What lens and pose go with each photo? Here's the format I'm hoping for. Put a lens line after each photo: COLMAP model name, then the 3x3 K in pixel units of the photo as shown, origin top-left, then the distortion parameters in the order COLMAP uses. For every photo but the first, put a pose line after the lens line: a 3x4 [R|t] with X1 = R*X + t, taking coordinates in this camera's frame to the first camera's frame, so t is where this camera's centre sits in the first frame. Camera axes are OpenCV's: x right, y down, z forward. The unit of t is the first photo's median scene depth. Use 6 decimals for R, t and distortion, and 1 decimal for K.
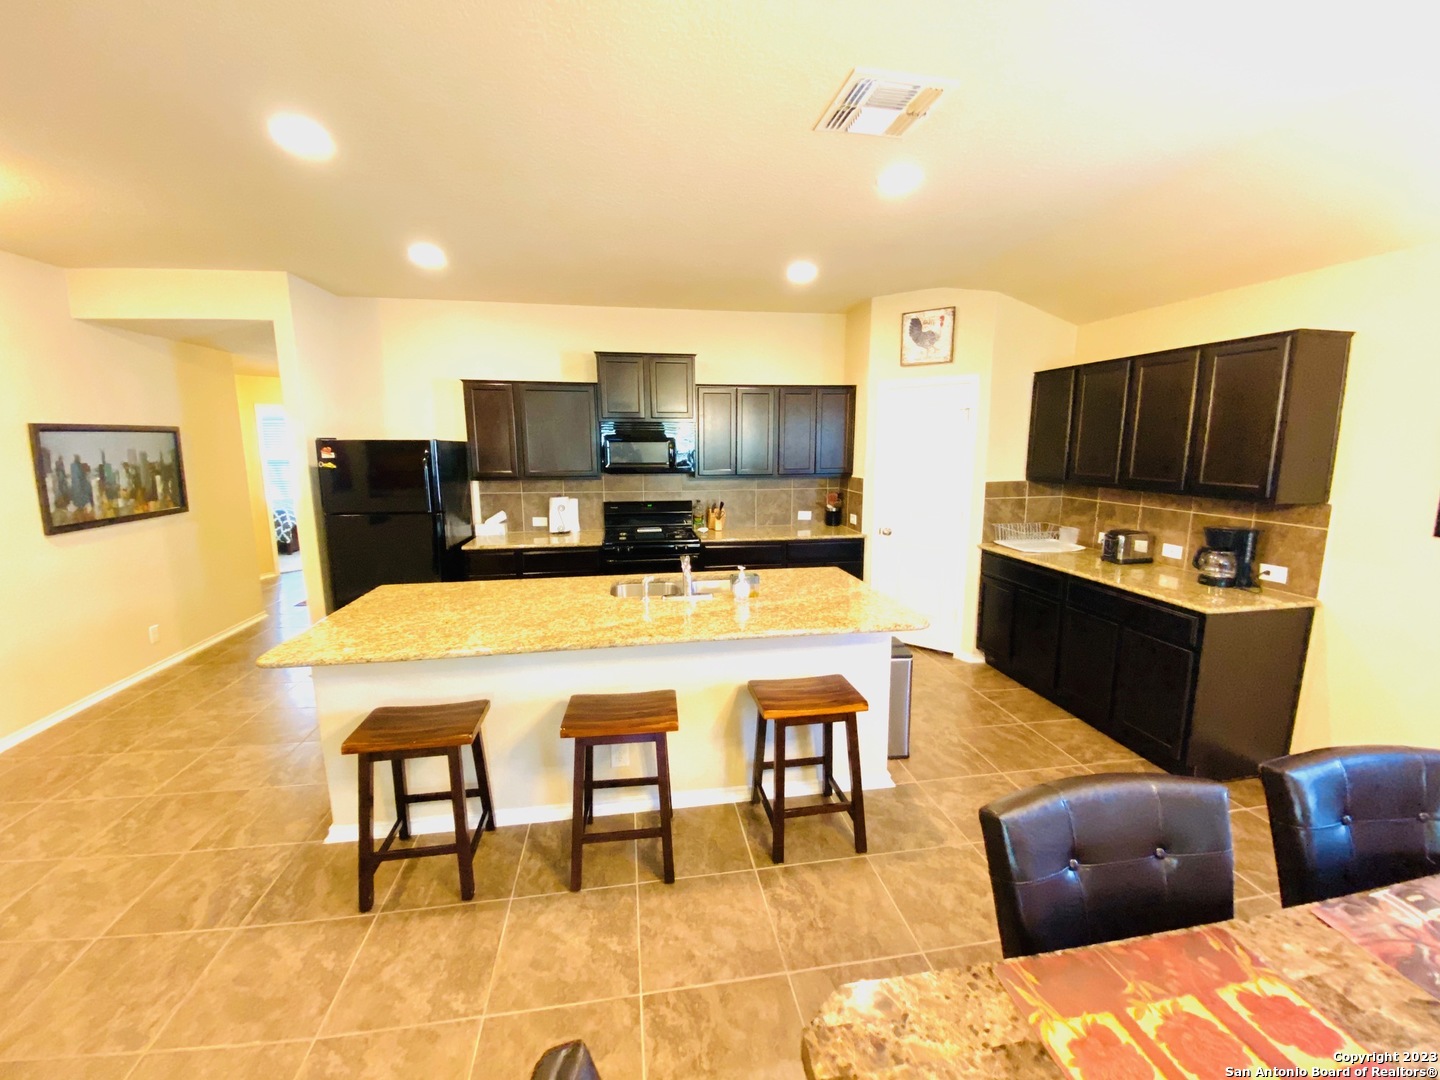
lens RADIAL K [[584.1, 0, 717.4], [0, 584.1, 534.4], [0, 0, 1]] dist [-0.019026, -0.000182]
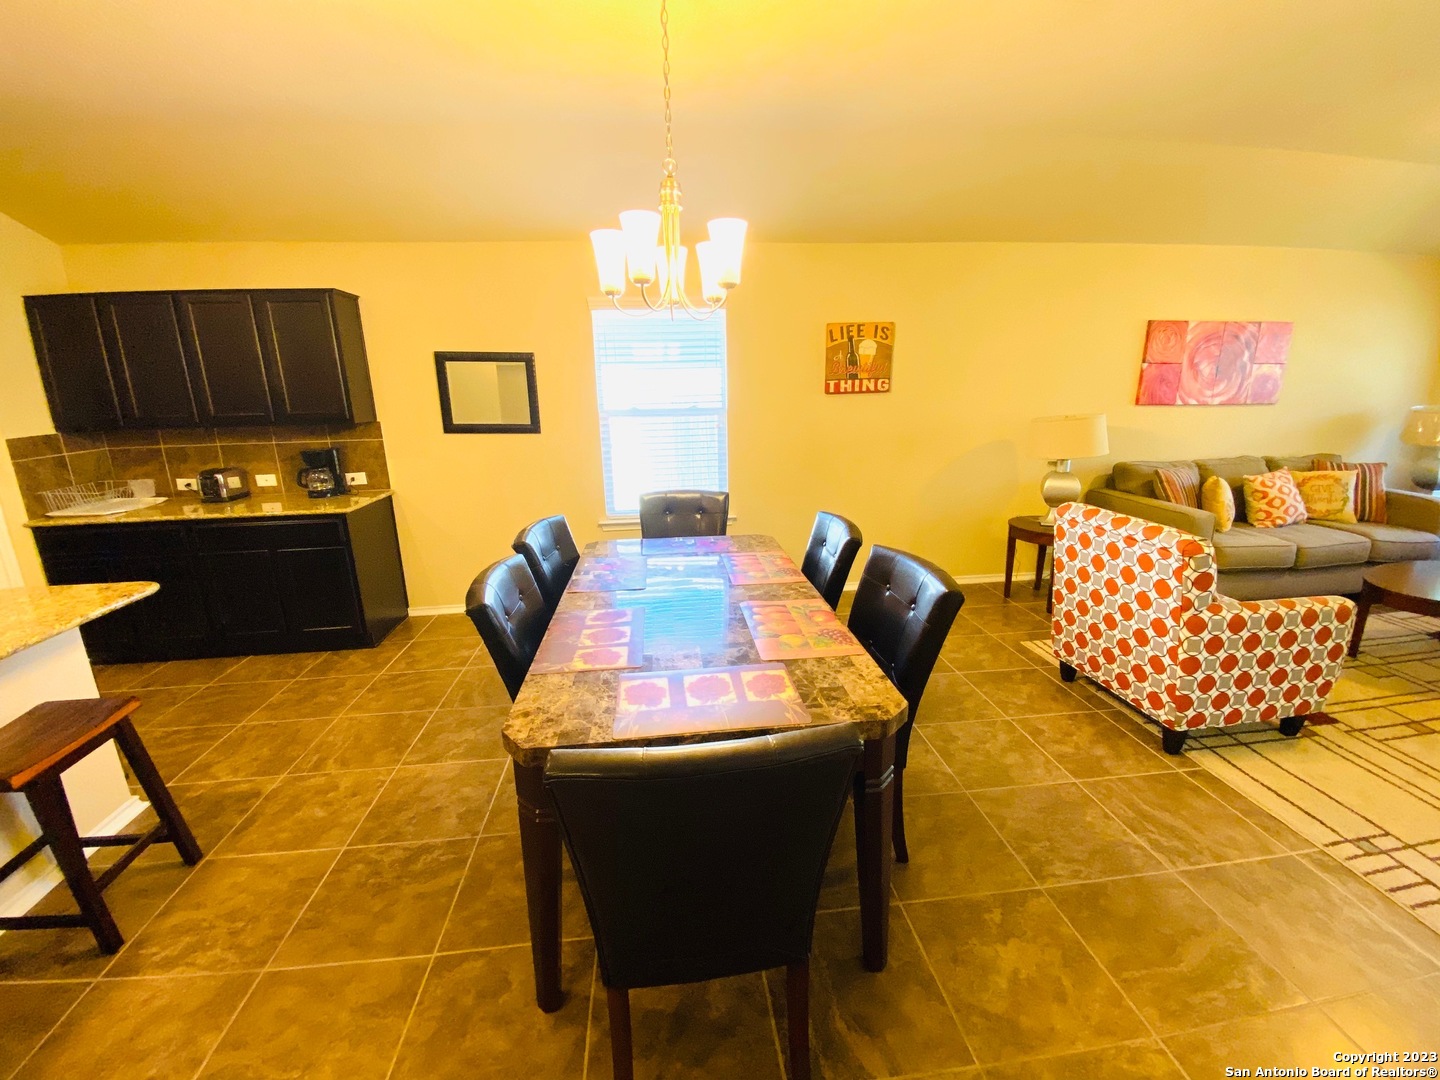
lens RADIAL K [[584.1, 0, 717.4], [0, 584.1, 534.4], [0, 0, 1]] dist [-0.019026, -0.000182]
pose [[0.055928, -0.251167, 0.966326, -0.295539], [0.172199, 0.955765, 0.238456, 0.014701], [-0.983473, 0.153064, 0.096705, 0.069373]]
